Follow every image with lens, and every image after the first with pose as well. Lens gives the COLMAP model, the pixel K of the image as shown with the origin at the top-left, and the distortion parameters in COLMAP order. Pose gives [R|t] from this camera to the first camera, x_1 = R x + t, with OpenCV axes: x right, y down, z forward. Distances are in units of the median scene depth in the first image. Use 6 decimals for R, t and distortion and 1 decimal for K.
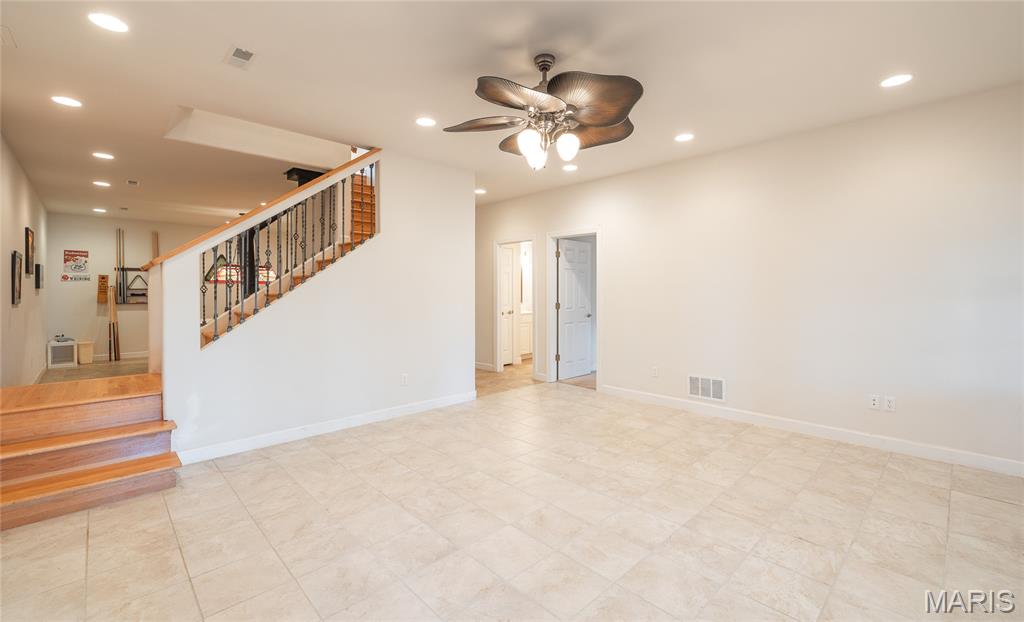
lens RADIAL K [[435.5, 0, 511.7], [0, 435.5, 294.6], [0, 0, 1]] dist [0.000101, -0.000006]
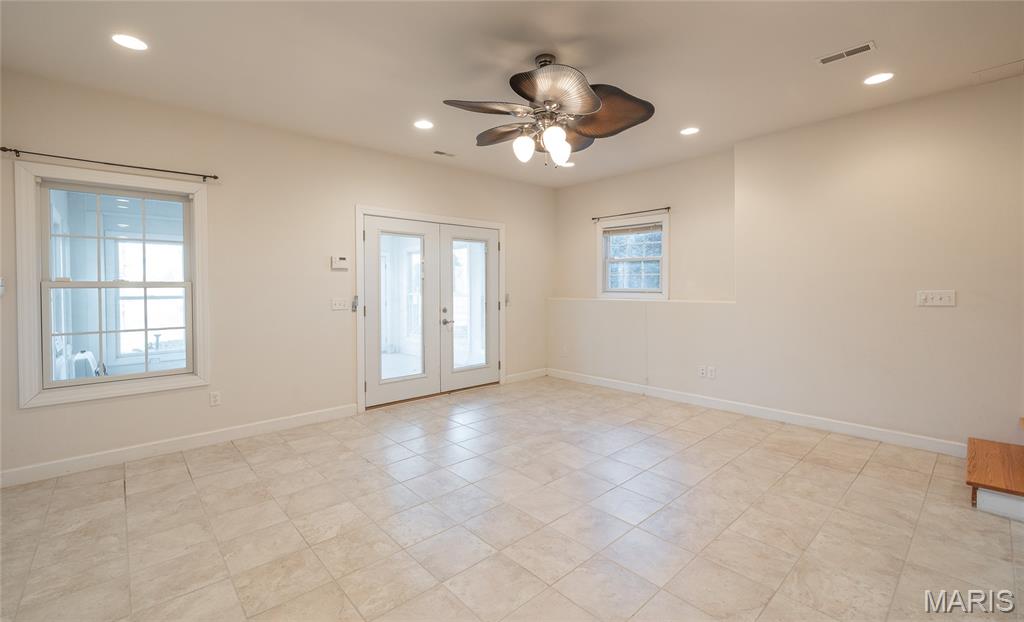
lens RADIAL K [[435.5, 0, 511.7], [0, 435.5, 294.6], [0, 0, 1]] dist [0.000101, -0.000006]
pose [[-0.999658, 0.007658, 0.024992, 0.126852], [0.008316, 0.999619, 0.026332, -0.013897], [-0.024781, 0.026531, -0.999341, 1.916428]]
